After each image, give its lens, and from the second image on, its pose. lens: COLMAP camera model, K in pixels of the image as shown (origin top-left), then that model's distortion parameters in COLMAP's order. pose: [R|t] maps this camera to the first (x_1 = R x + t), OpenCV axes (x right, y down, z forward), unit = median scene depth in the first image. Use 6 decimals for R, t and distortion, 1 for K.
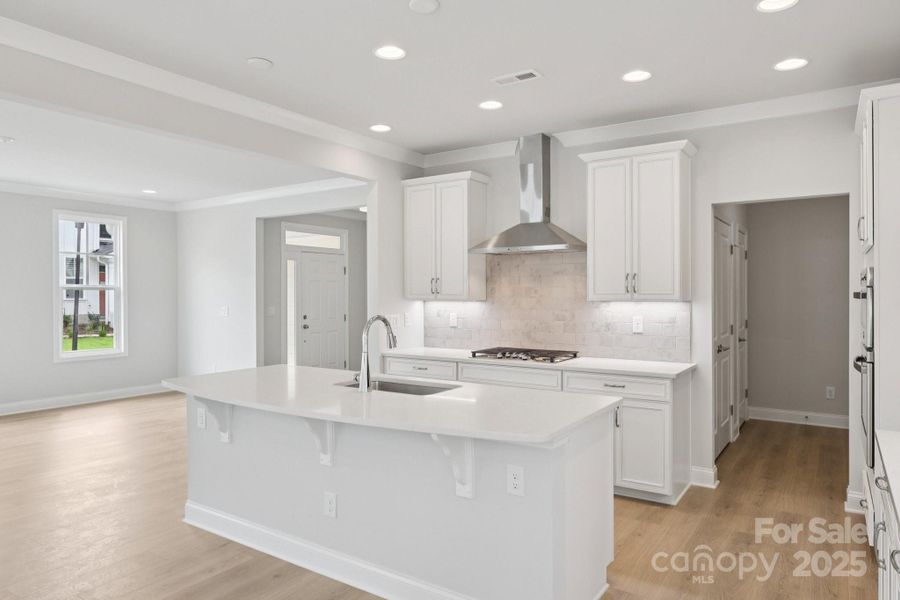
lens RADIAL K [[581.7, 0, 454.3], [0, 581.7, 296.7], [0, 0, 1]] dist [-0.002620, -0.000595]
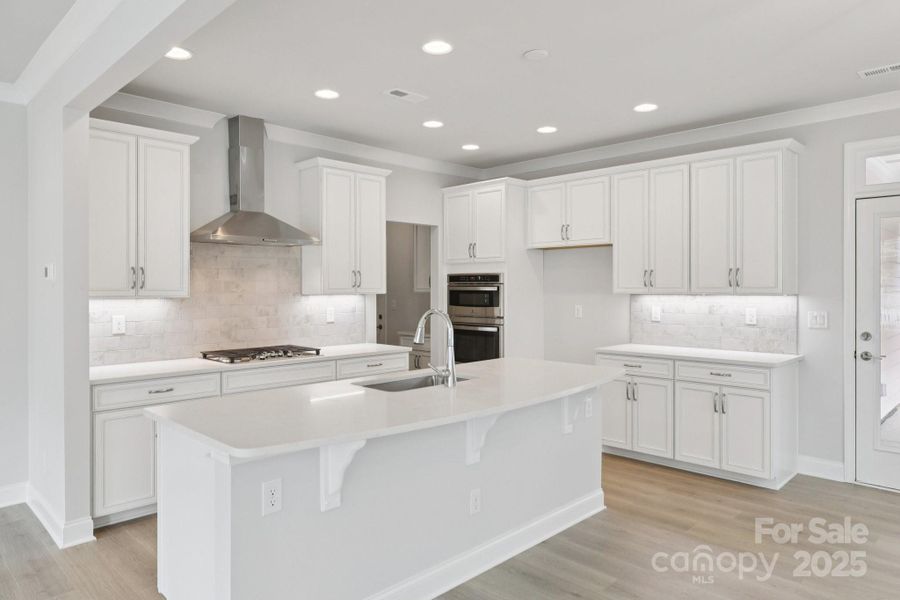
lens RADIAL K [[583.1, 0, 450.5], [0, 583.1, 289.4], [0, 0, 1]] dist [0.001868, -0.000390]
pose [[0.193325, -0.002759, 0.981131, -0.710379], [0.008616, 0.999962, 0.001114, -0.001635], [-0.981097, 0.008238, 0.193341, 0.506669]]
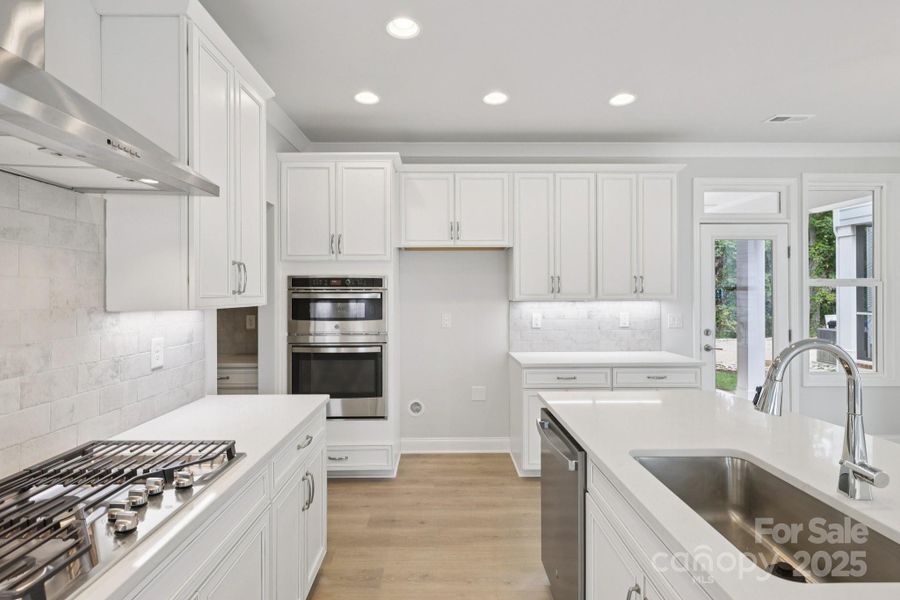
lens RADIAL K [[443.9, 0, 447.1], [0, 443.9, 294.3], [0, 0, 1]] dist [0.001798, -0.000141]
pose [[-0.556643, 0.001529, 0.830750, -0.170974], [0.009388, 0.999946, 0.004449, -0.005622], [-0.830699, 0.010276, -0.556627, 0.933106]]
